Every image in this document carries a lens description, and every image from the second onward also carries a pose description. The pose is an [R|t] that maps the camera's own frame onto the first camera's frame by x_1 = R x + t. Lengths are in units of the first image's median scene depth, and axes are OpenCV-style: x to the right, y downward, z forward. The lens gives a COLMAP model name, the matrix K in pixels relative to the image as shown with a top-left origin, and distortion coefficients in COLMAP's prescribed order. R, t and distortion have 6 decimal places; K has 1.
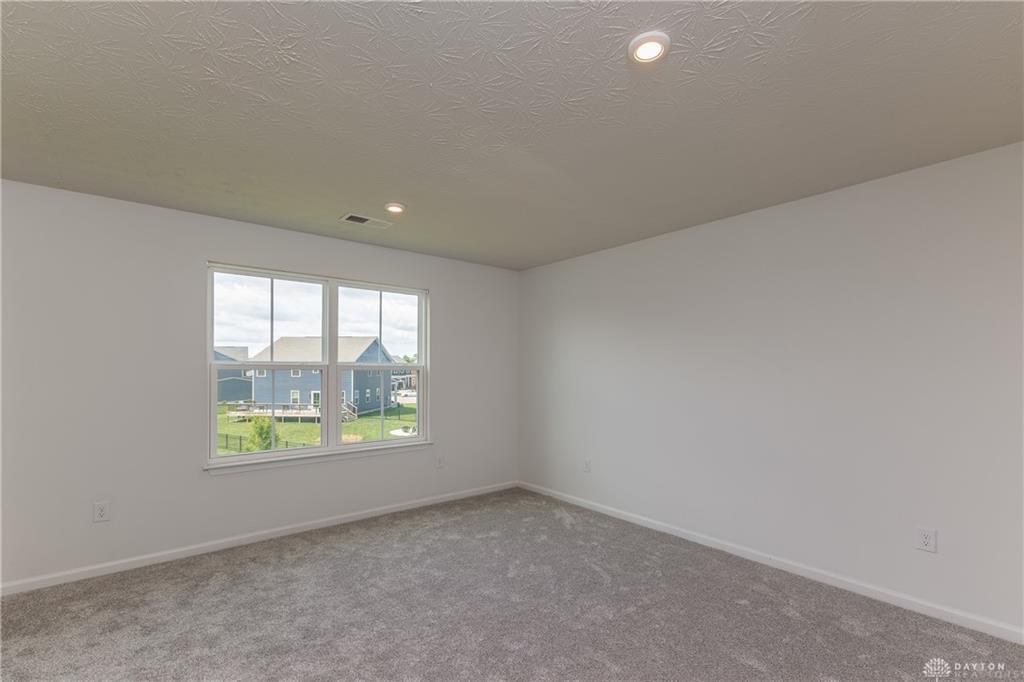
lens RADIAL K [[443.9, 0, 513.8], [0, 443.9, 355.1], [0, 0, 1]] dist [0.003735, 0.000276]
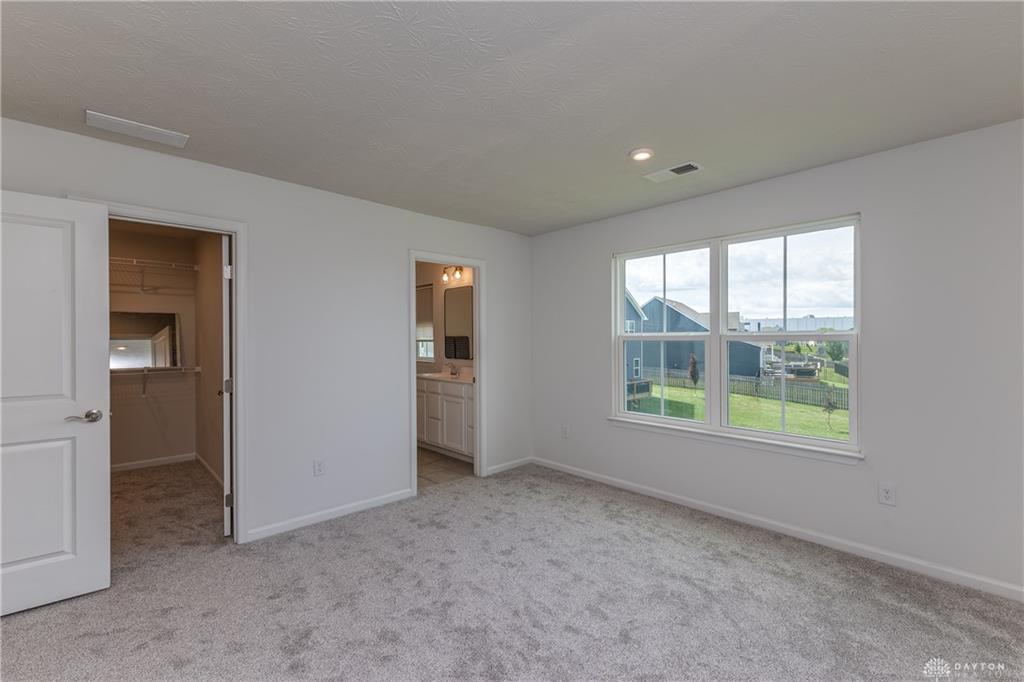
lens RADIAL K [[443.9, 0, 513.8], [0, 443.9, 355.1], [0, 0, 1]] dist [0.003735, 0.000276]
pose [[0.076449, 0.037972, -0.996350, 0.448855], [0.038674, 0.998410, 0.041018, 0.006979], [0.996323, -0.041669, 0.074858, 0.532330]]
